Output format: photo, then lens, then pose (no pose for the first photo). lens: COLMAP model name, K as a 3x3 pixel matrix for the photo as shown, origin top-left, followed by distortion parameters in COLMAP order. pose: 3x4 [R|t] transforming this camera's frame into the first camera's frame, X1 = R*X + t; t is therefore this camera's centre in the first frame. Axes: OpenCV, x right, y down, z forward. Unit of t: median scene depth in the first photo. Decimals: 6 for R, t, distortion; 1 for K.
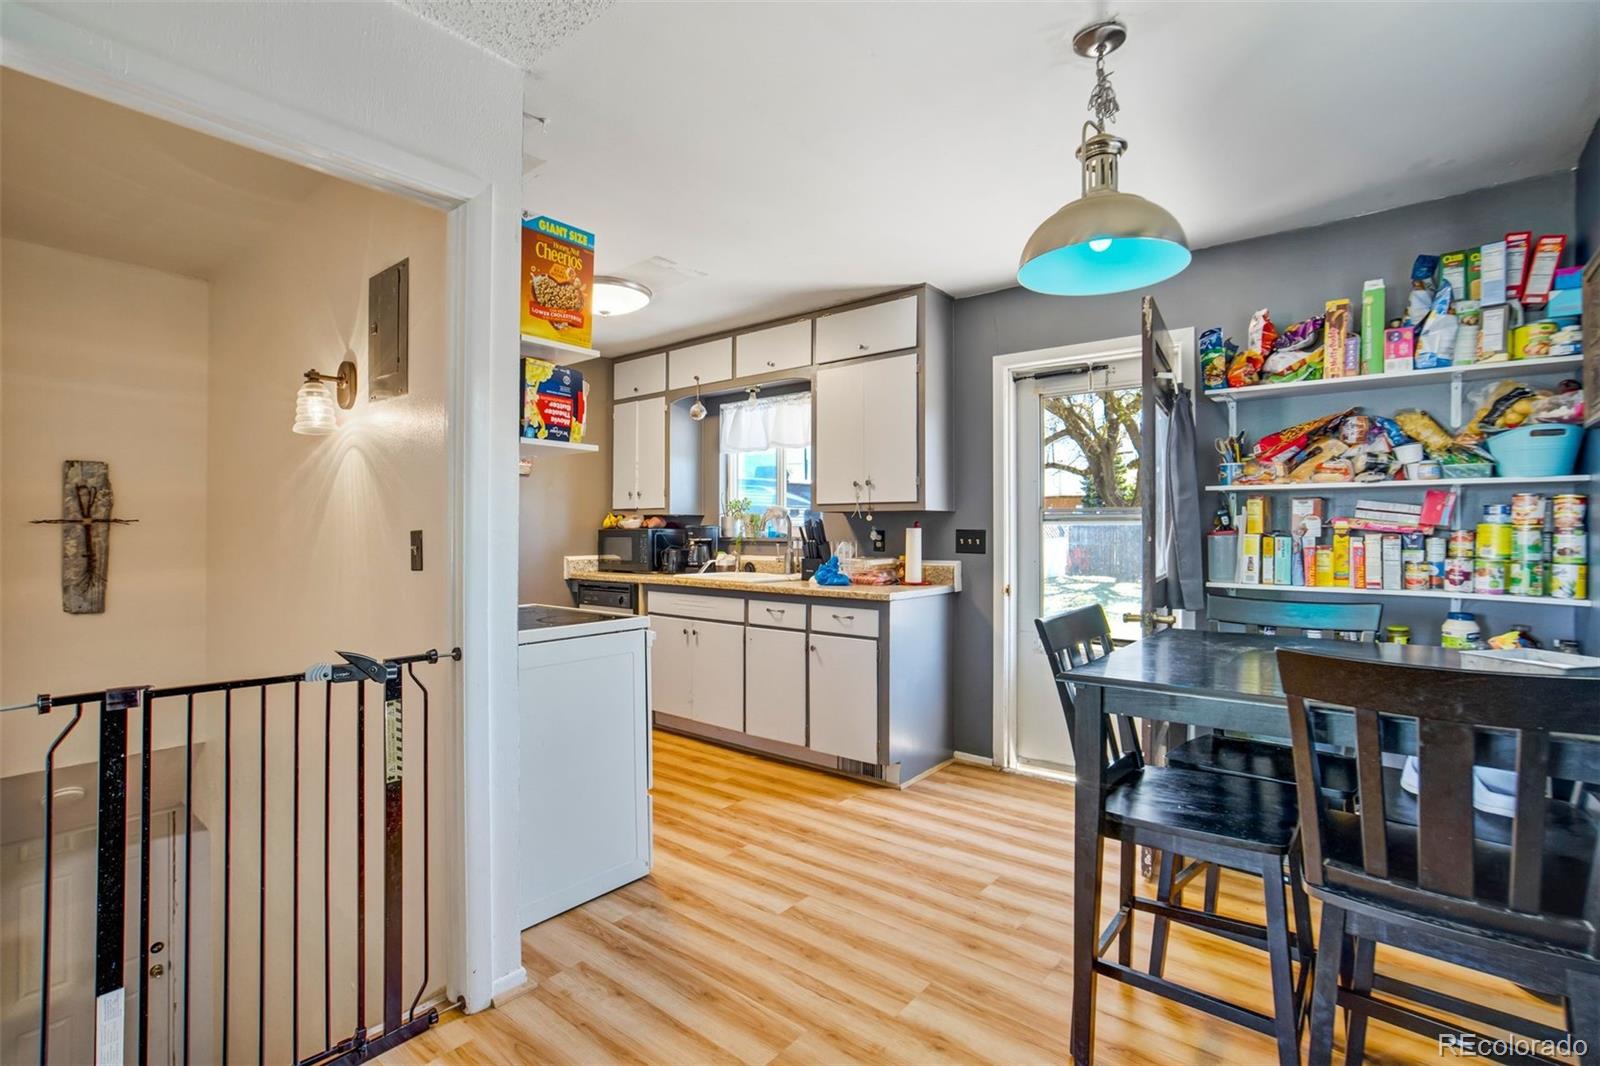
lens RADIAL K [[766.4, 0, 795.5], [0, 766.4, 541.1], [0, 0, 1]] dist [-0.024706, 0.014571]
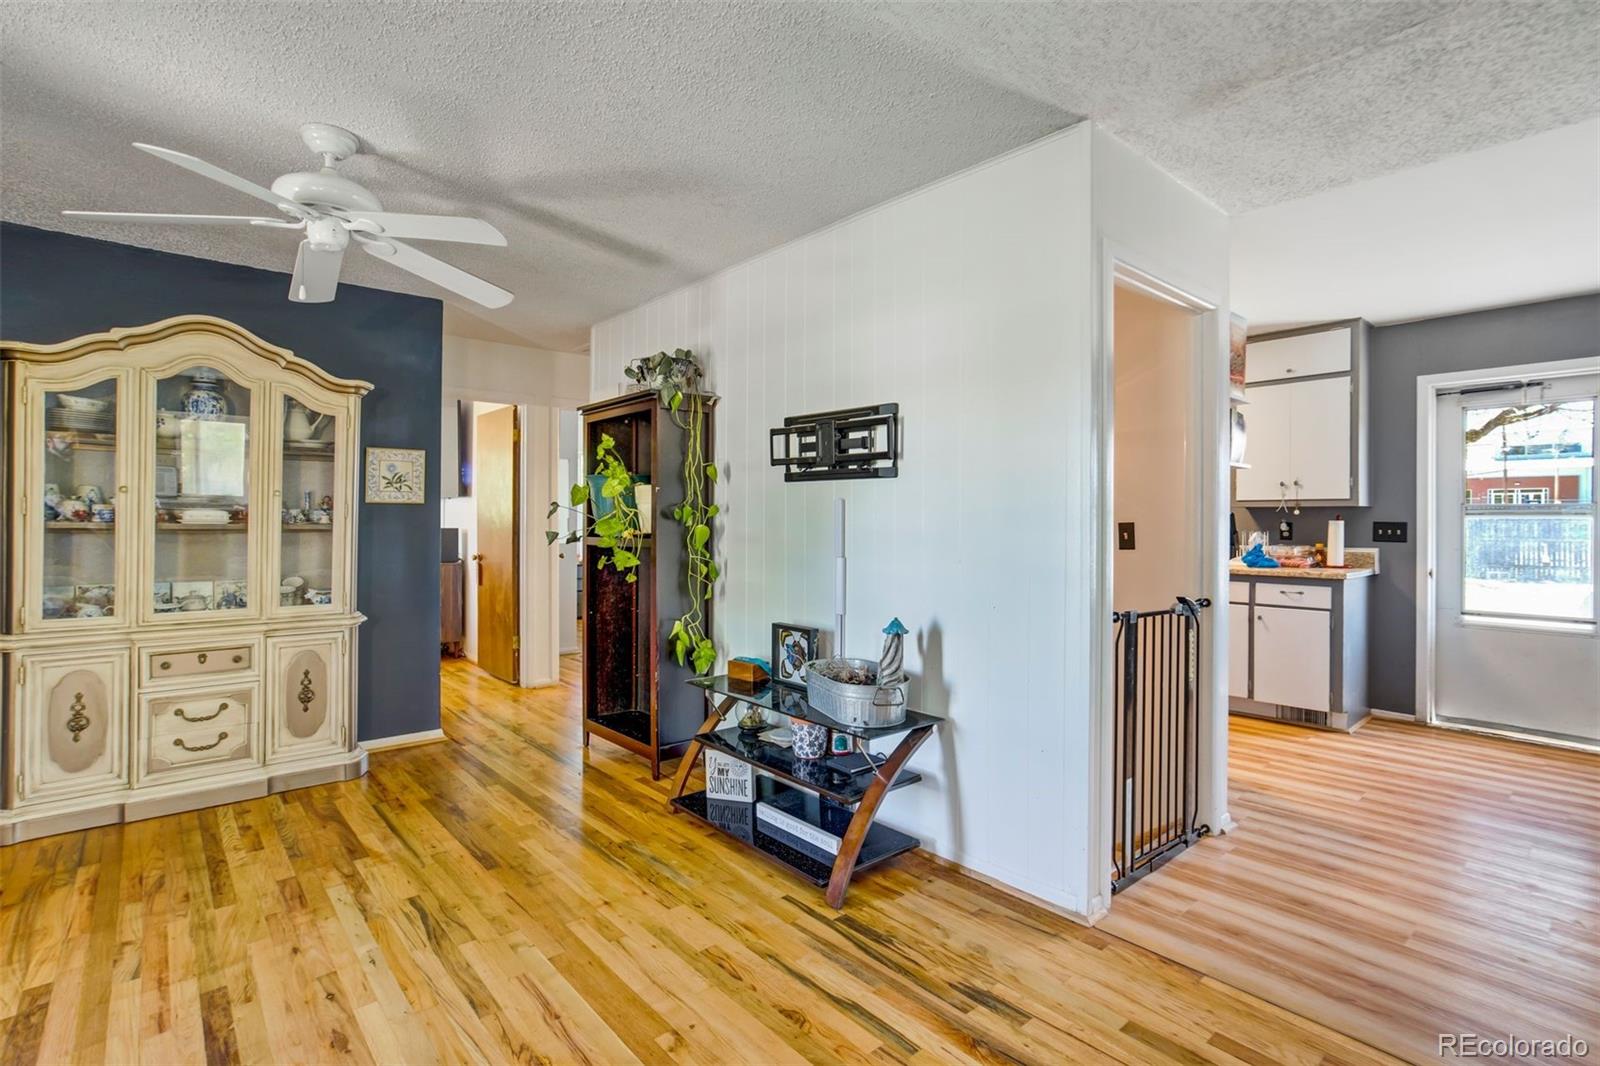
lens RADIAL K [[766.4, 0, 794.8], [0, 766.4, 537.1], [0, 0, 1]] dist [-0.024706, 0.014571]
pose [[0.985193, 0.004879, -0.171380, -0.489410], [-0.003751, 0.999969, 0.006905, 0.003943], [0.171409, -0.006160, 0.985181, -0.325218]]
